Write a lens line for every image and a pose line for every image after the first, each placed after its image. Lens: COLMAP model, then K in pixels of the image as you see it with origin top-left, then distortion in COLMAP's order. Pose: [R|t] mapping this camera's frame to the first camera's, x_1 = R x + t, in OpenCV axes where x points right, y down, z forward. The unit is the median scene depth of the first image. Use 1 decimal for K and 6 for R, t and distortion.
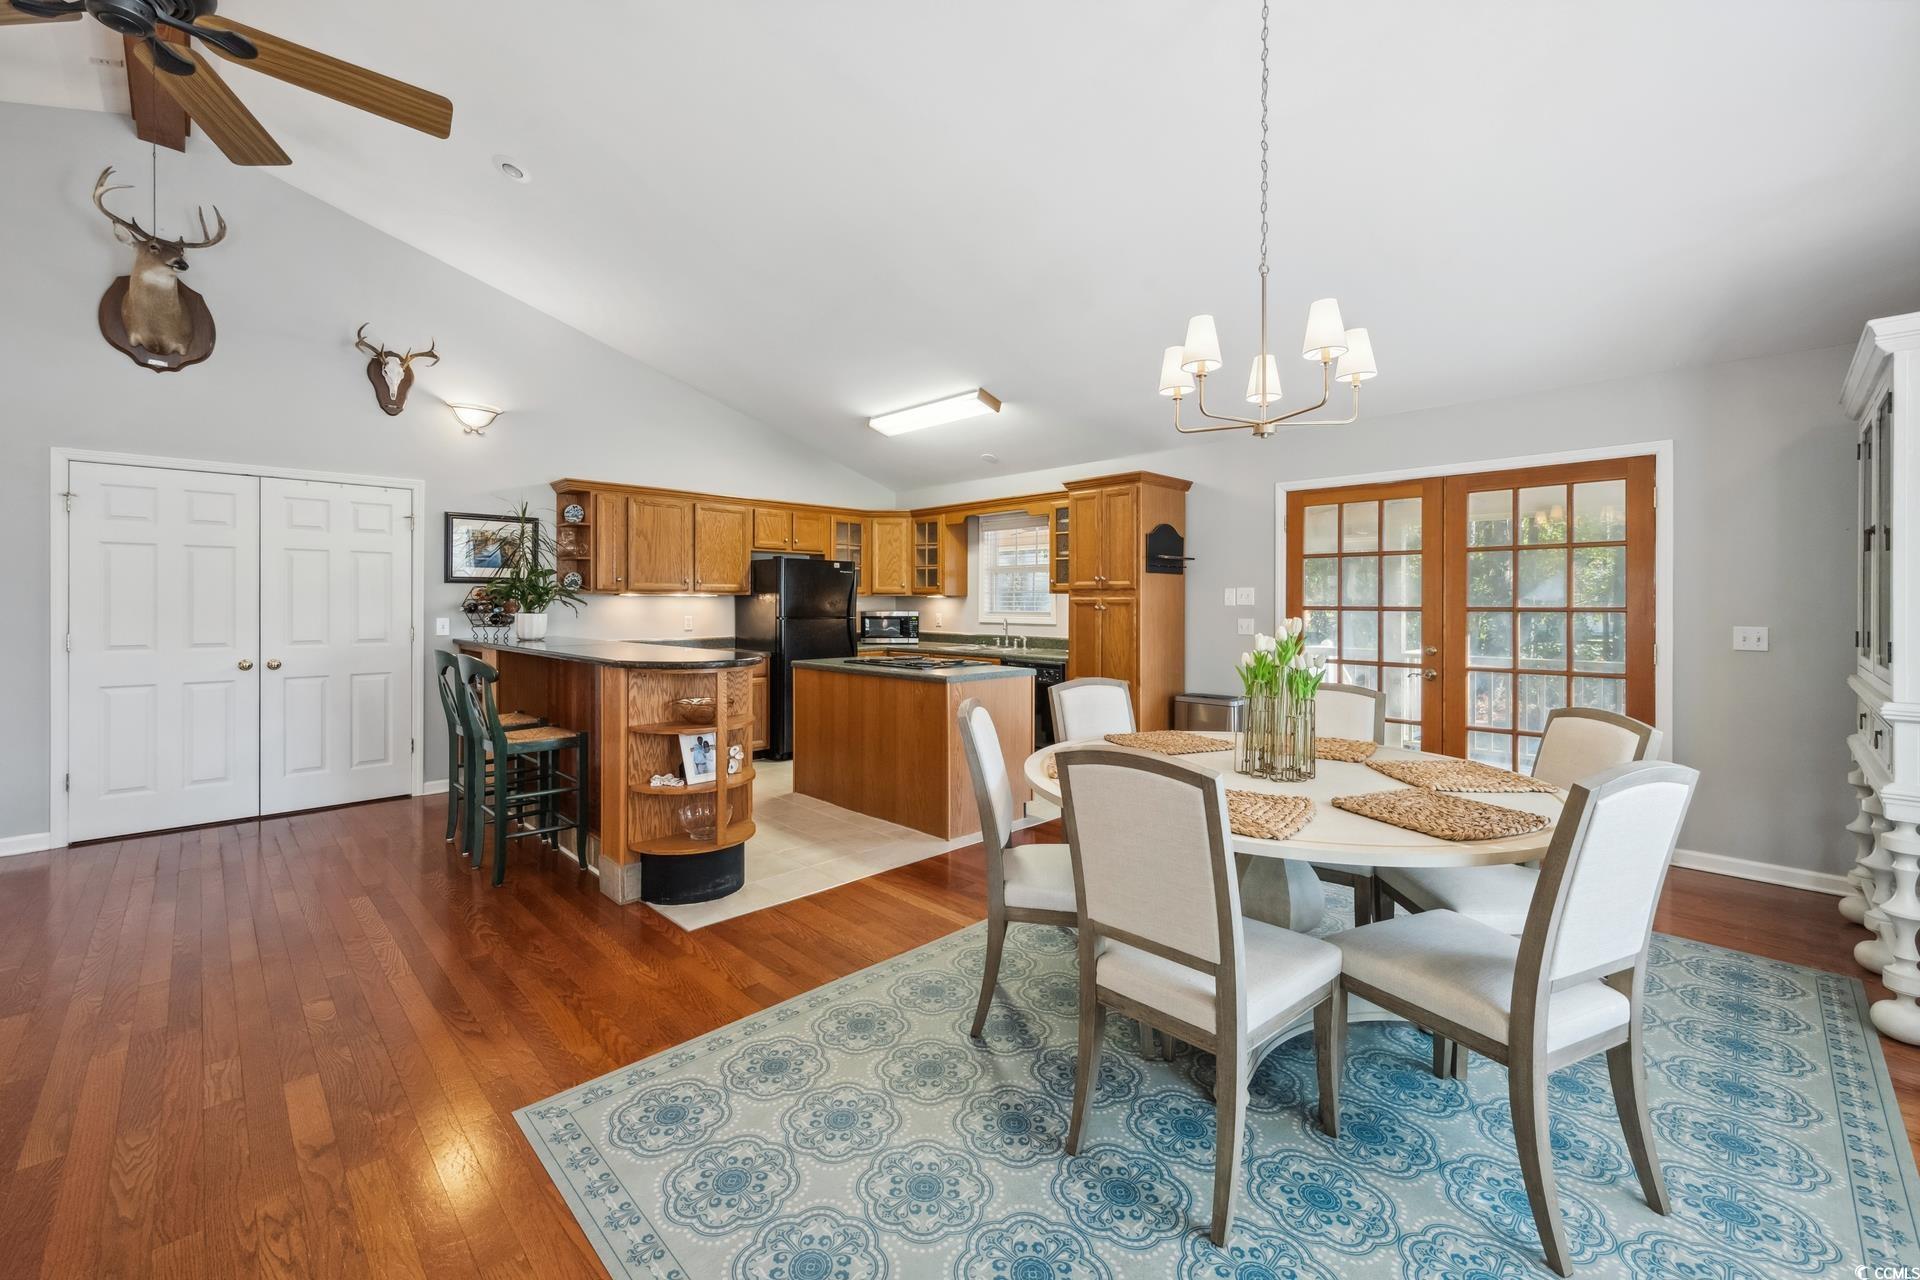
lens RADIAL K [[790.7, 0, 961.8], [0, 790.7, 607.4], [0, 0, 1]] dist [-0.000763, 0.000039]
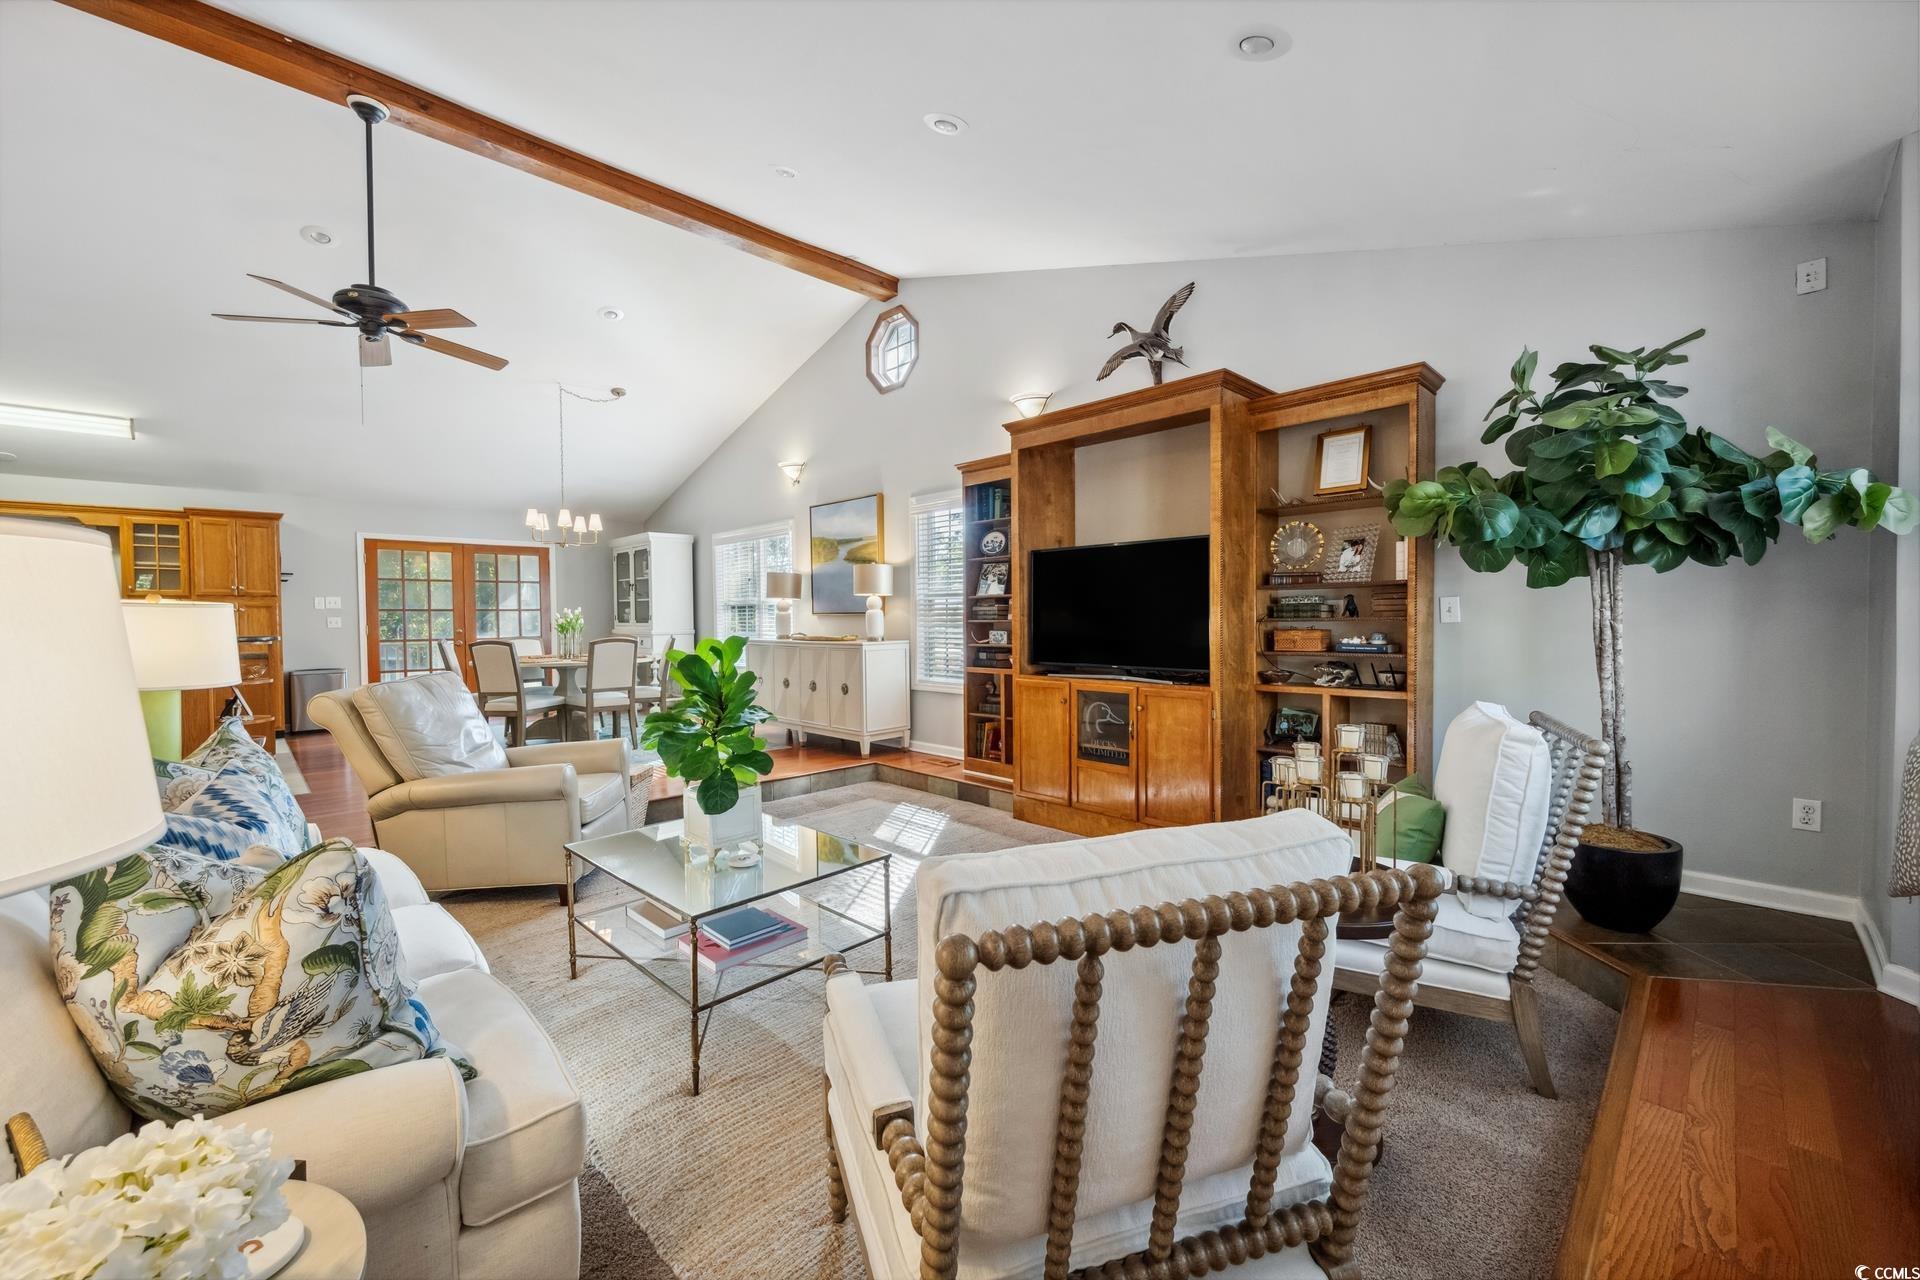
lens RADIAL K [[748.9, 0, 960.0], [0, 748.9, 640.0], [0, 0, 1]] dist [-0.000256, 0.000063]
pose [[0.010263, -0.034567, 0.999350, -1.166854], [0.015991, 0.999280, 0.034400, 0.029808], [-0.999819, 0.015627, 0.010808, -0.255064]]
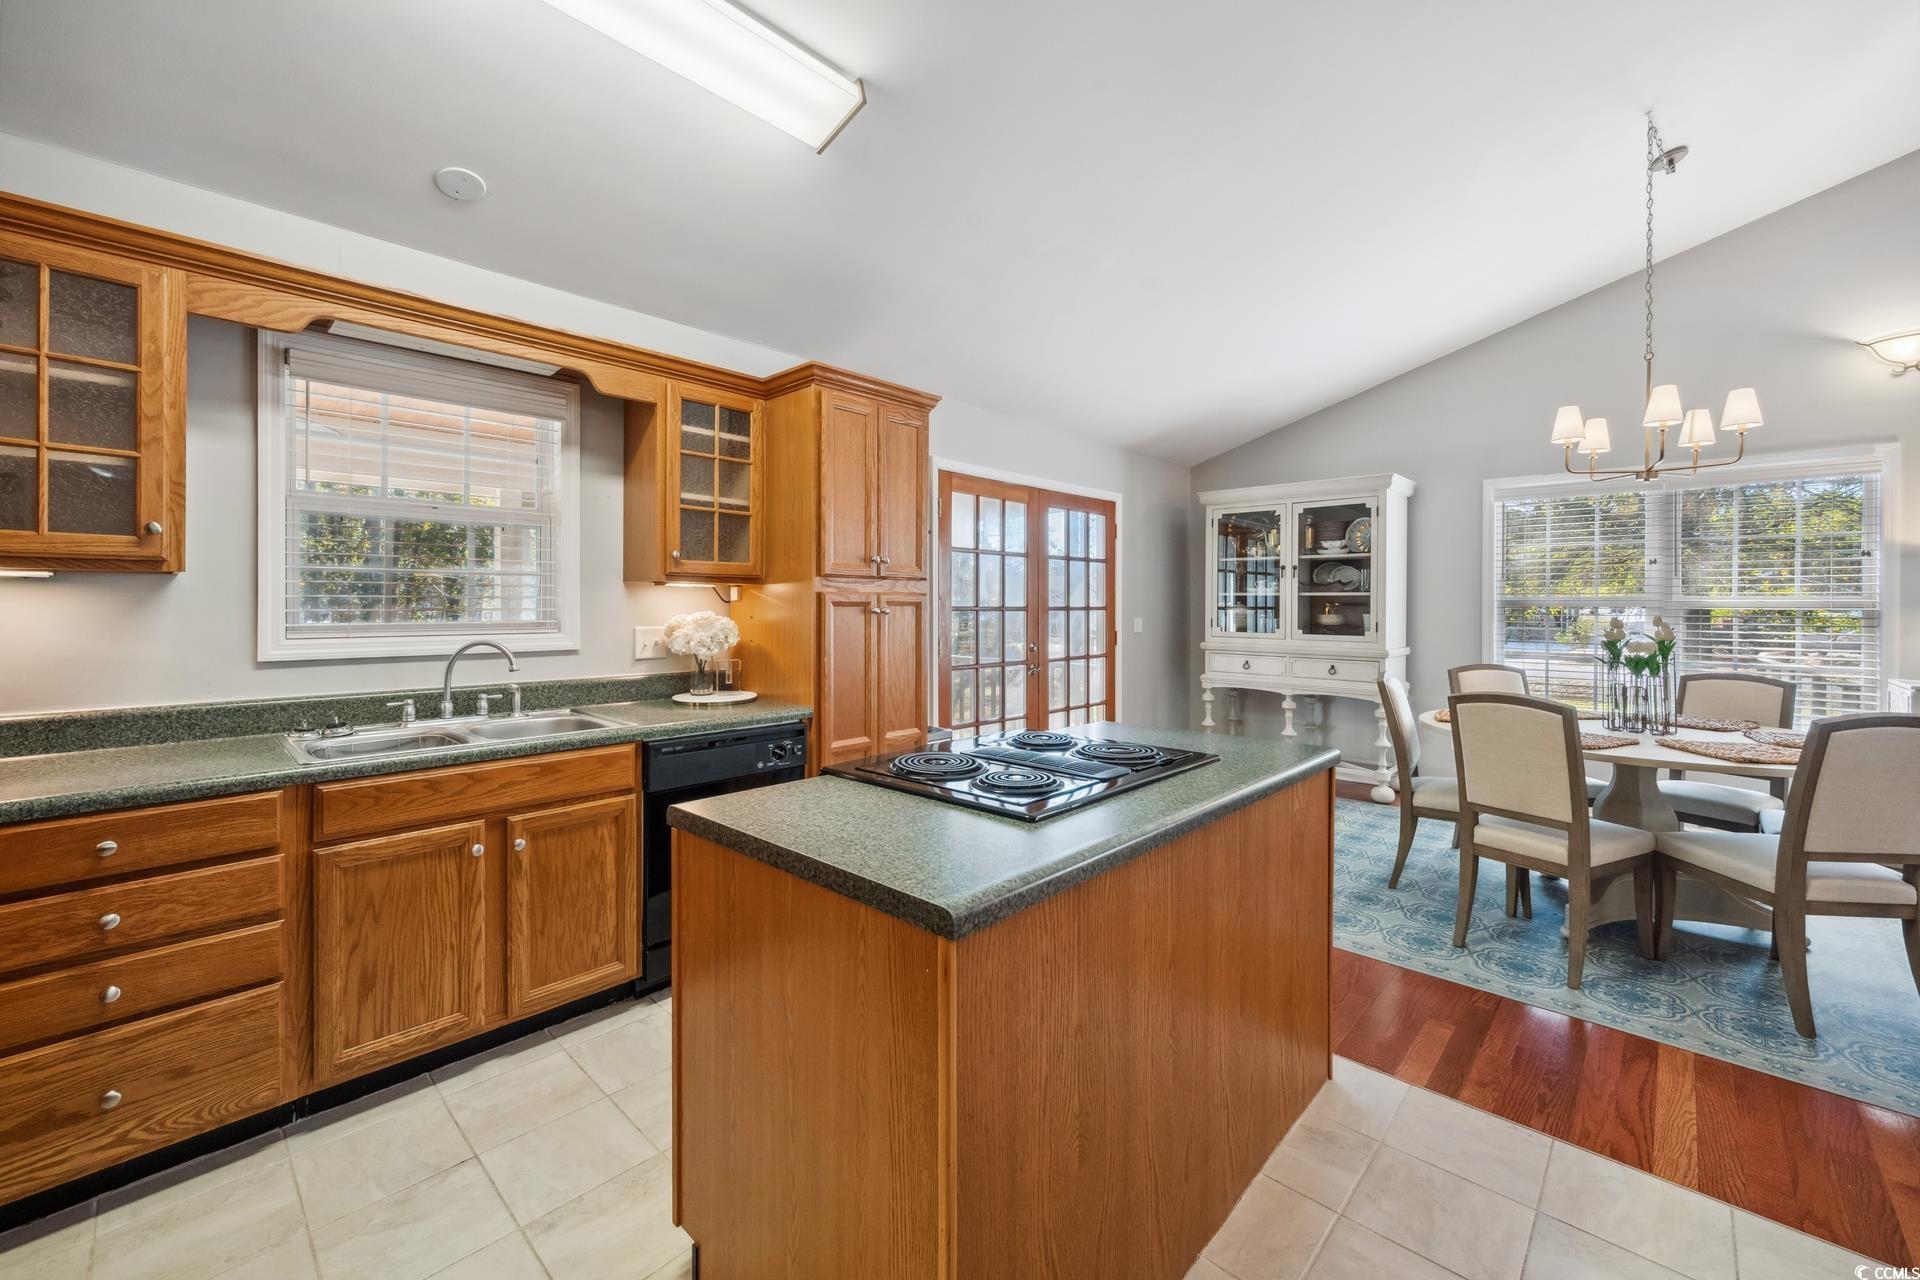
lens RADIAL K [[766.9, 0, 958.1], [0, 766.9, 603.9], [0, 0, 1]] dist [-0.001128, -0.000176]
pose [[-0.035879, -0.002106, 0.999354, -0.414100], [0.000895, 0.999997, 0.002140, -0.005649], [-0.999356, 0.000971, -0.035877, 1.044907]]
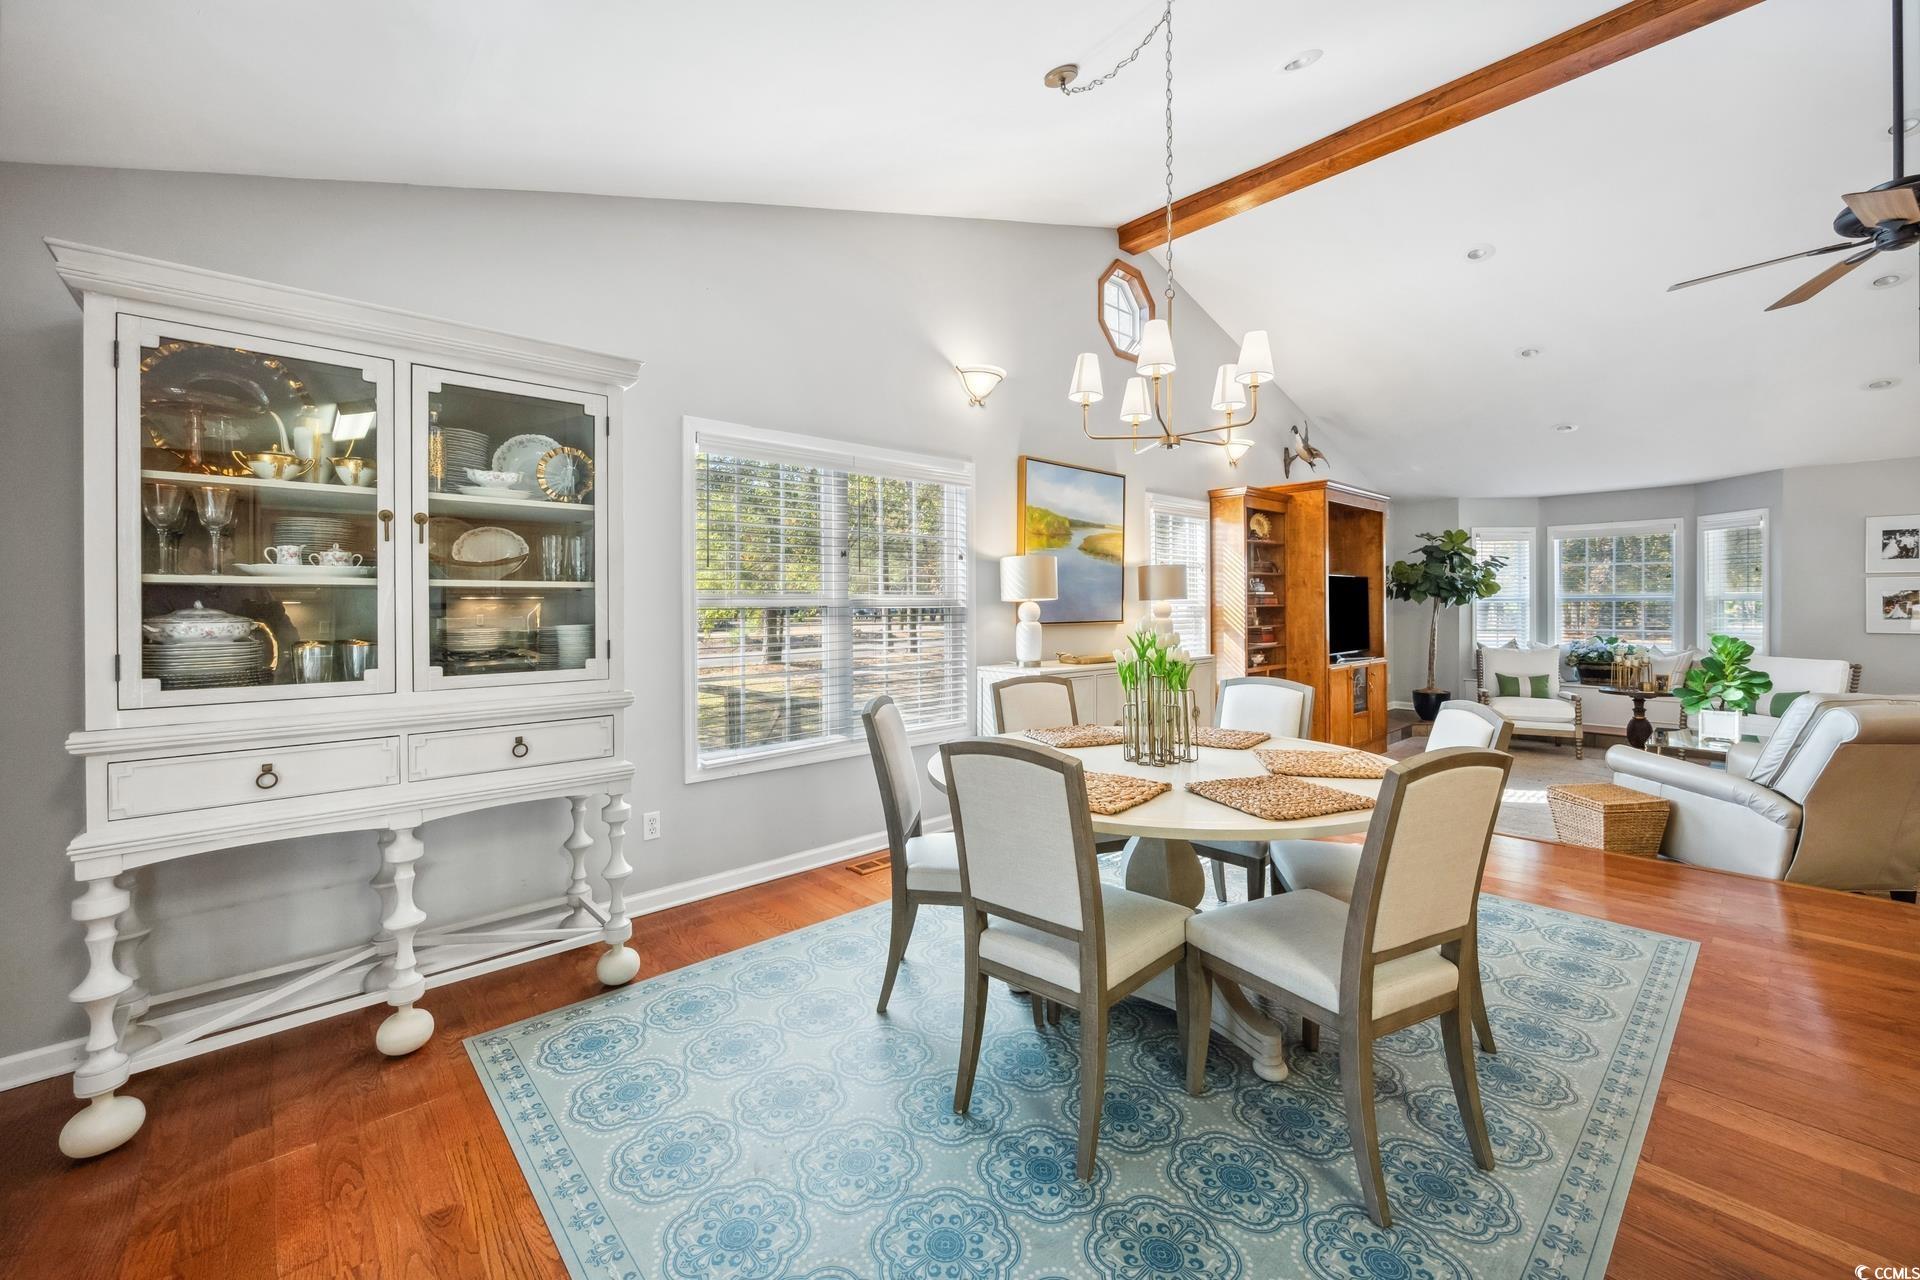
lens RADIAL K [[766.9, 0, 958.1], [0, 766.9, 603.9], [0, 0, 1]] dist [-0.001128, -0.000176]
pose [[-0.999146, 0.004277, 0.041107, 0.298072], [0.004483, 0.999978, 0.004918, -0.004904], [-0.041085, 0.005098, -0.999143, 0.971742]]
